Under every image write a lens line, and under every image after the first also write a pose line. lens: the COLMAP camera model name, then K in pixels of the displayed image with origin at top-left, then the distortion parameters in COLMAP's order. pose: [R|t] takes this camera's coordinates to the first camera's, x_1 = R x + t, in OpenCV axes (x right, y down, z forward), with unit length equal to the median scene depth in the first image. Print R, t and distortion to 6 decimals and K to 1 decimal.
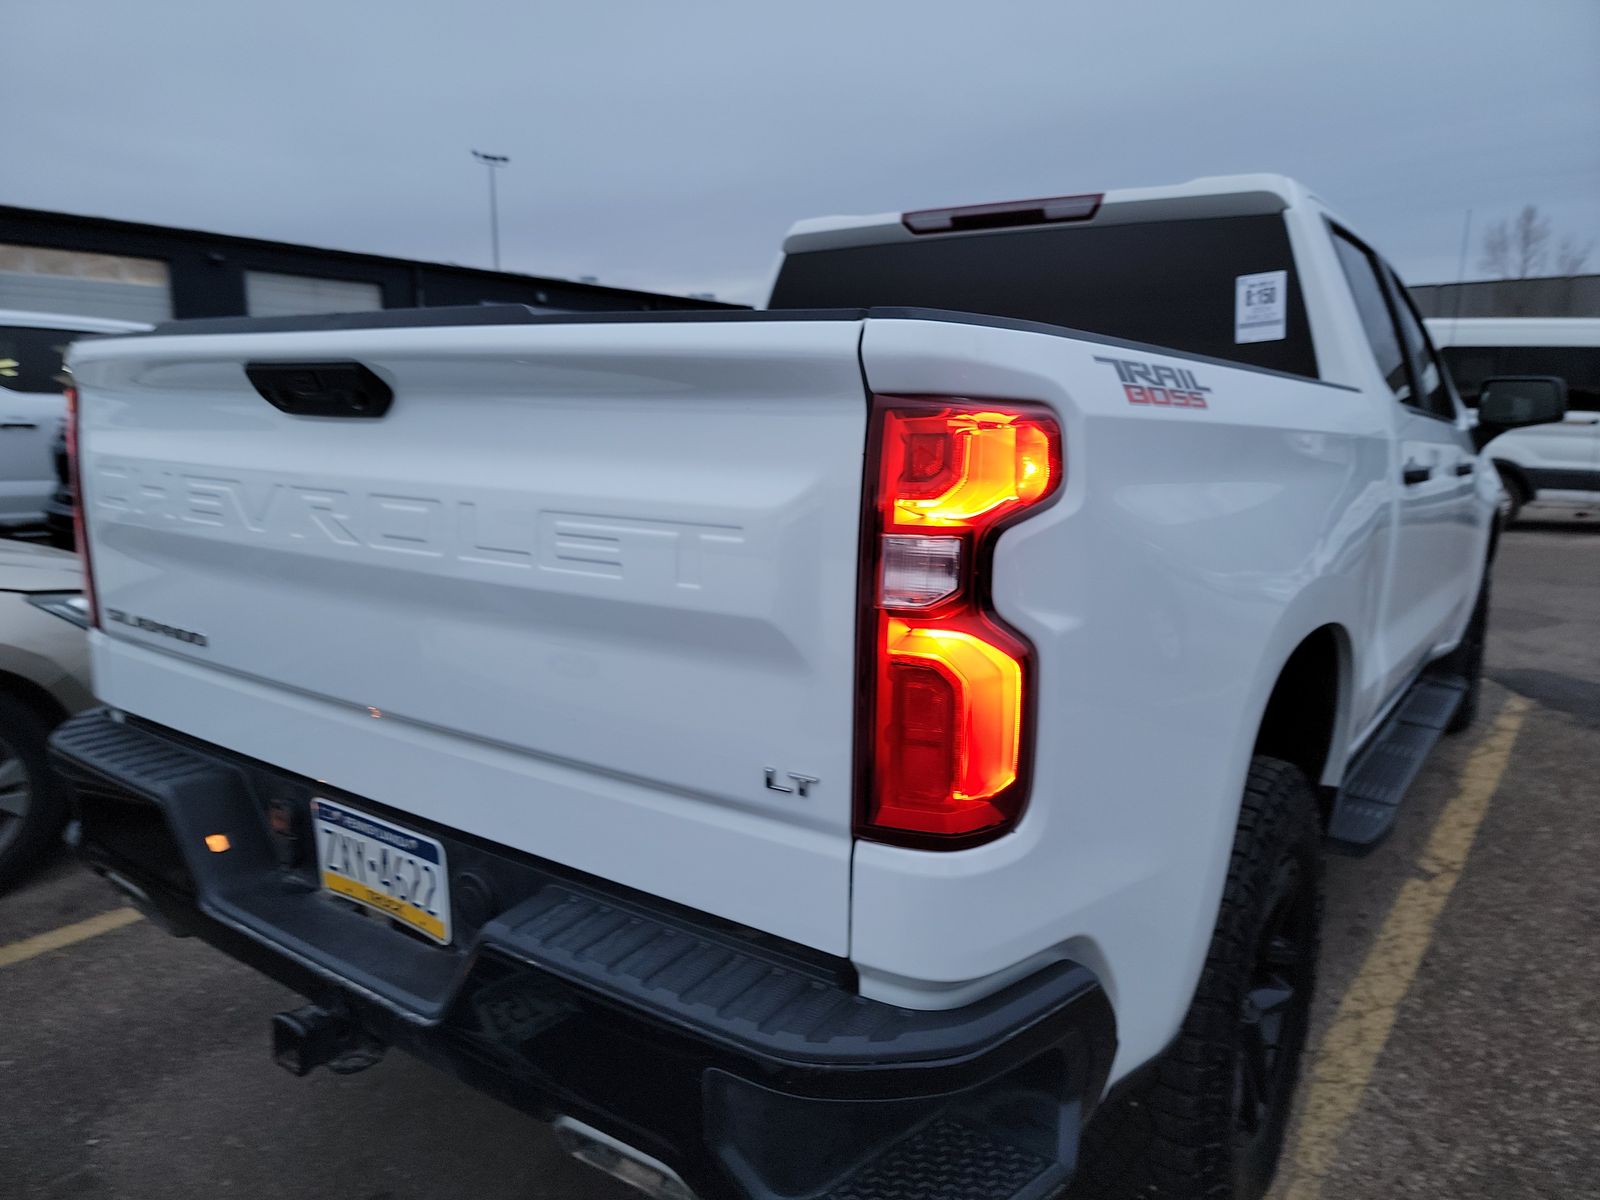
lens RADIAL K [[1097.8, 0, 801.3], [0, 1097.8, 606.5], [0, 0, 1]] dist [0.070572, -0.055562]
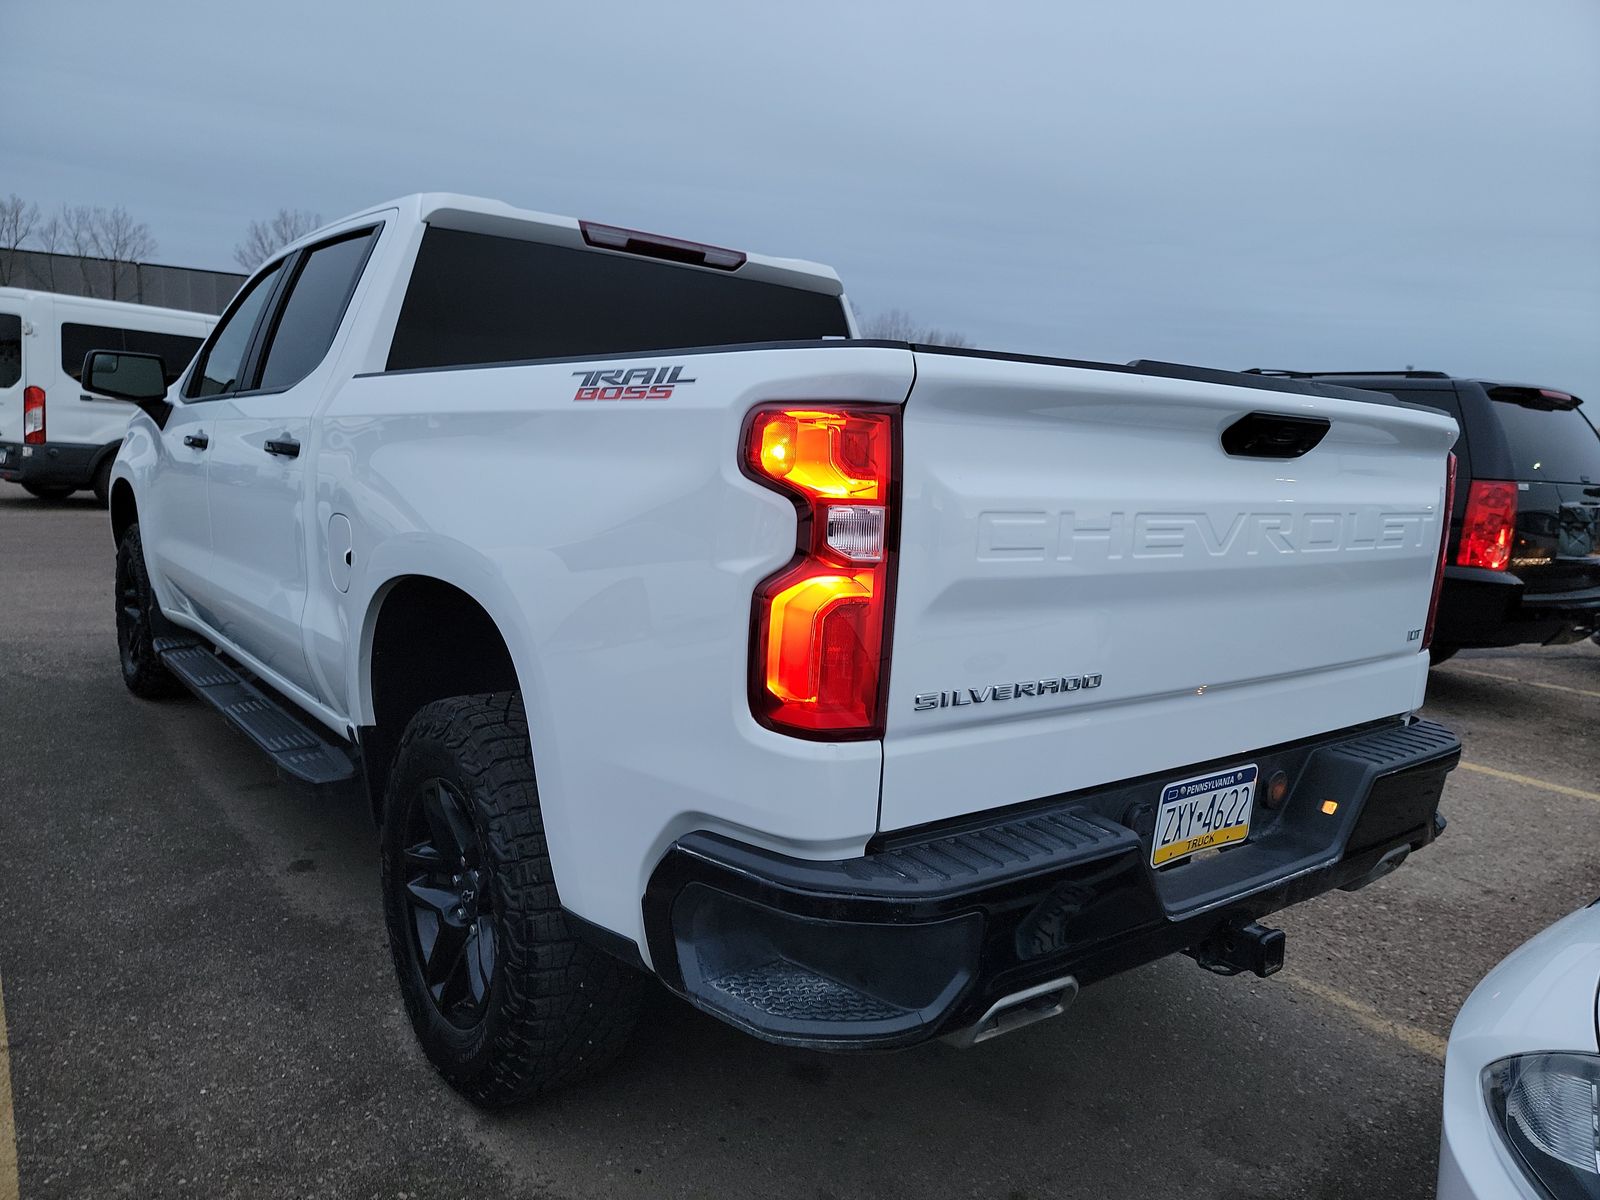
lens RADIAL K [[1097.8, 0, 806.1], [0, 1097.8, 599.1], [0, 0, 1]] dist [0.070572, -0.055562]
pose [[0.290990, -0.136261, 0.946973, -1.609541], [0.119536, 0.987228, 0.105322, -0.183419], [-0.949229, 0.082550, 0.303562, 0.996891]]
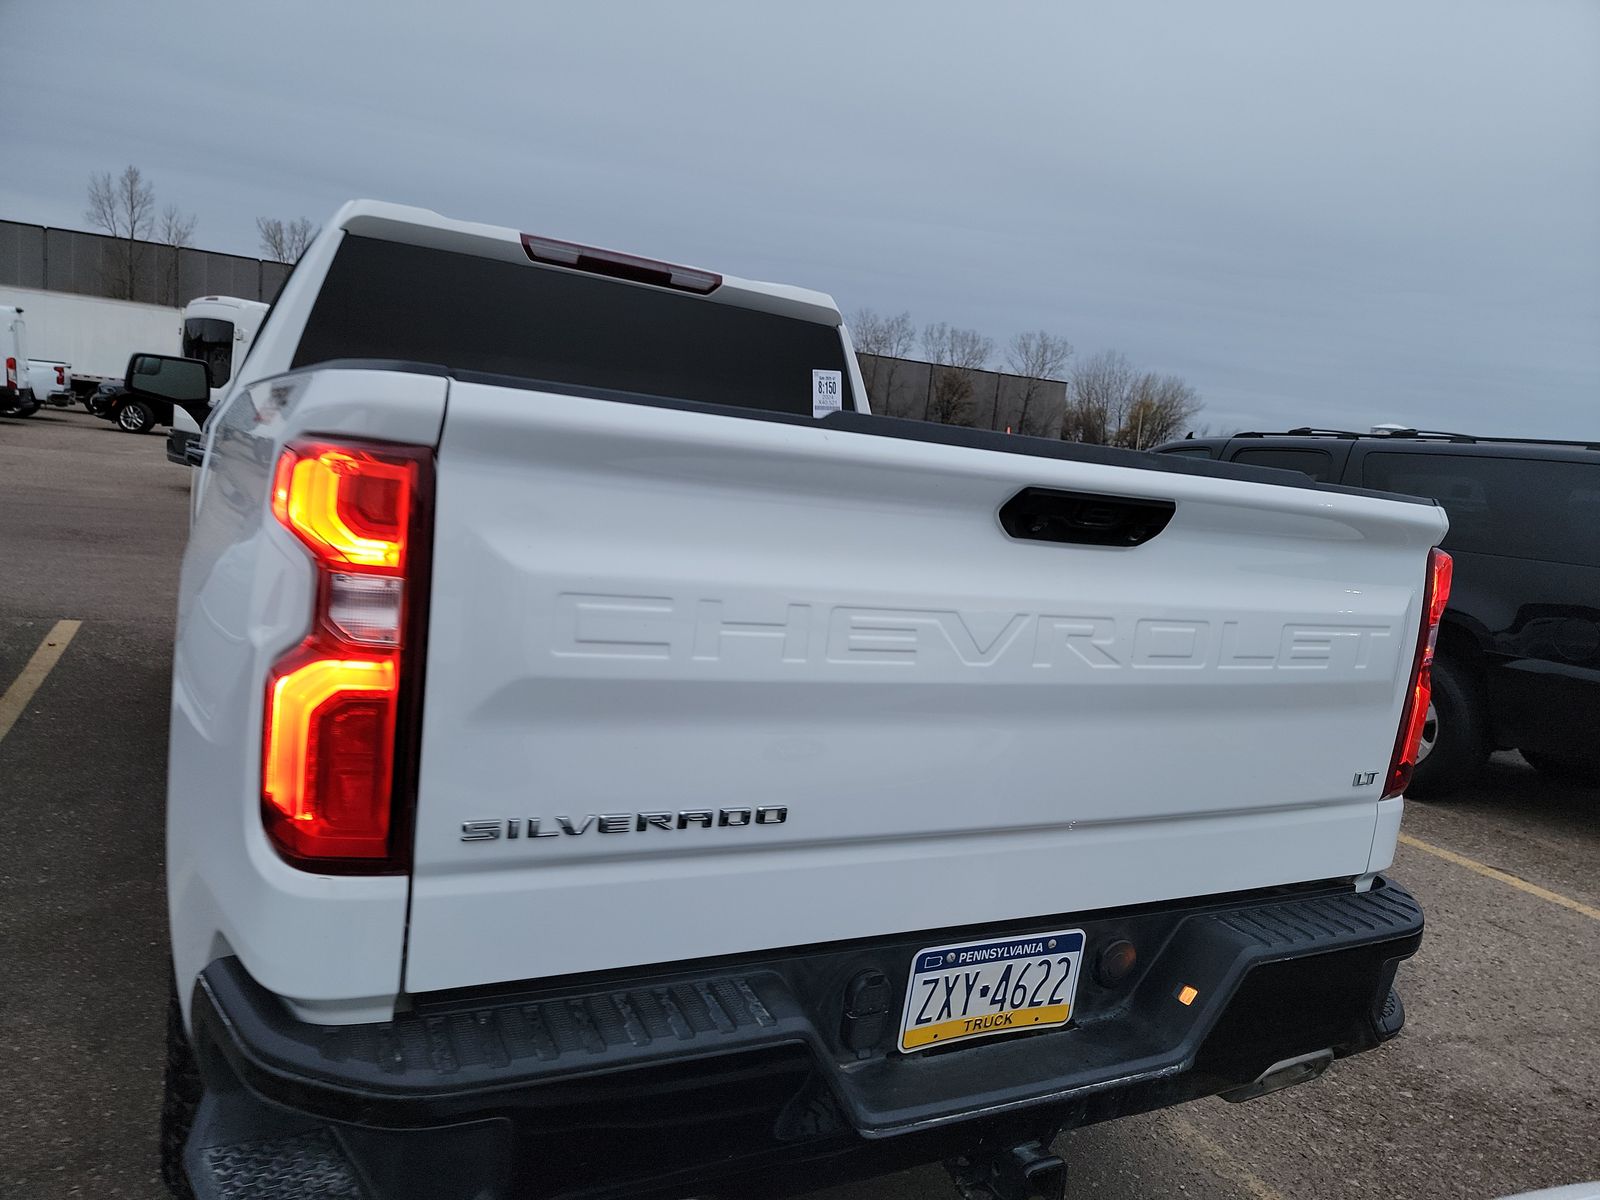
lens RADIAL K [[1097.8, 0, 809.7], [0, 1097.8, 603.2], [0, 0, 1]] dist [0.070572, -0.055562]
pose [[0.449494, -0.083040, 0.889415, -1.257946], [0.052240, 0.996409, 0.066628, -0.173419], [-0.891755, 0.016514, 0.452218, 0.675998]]
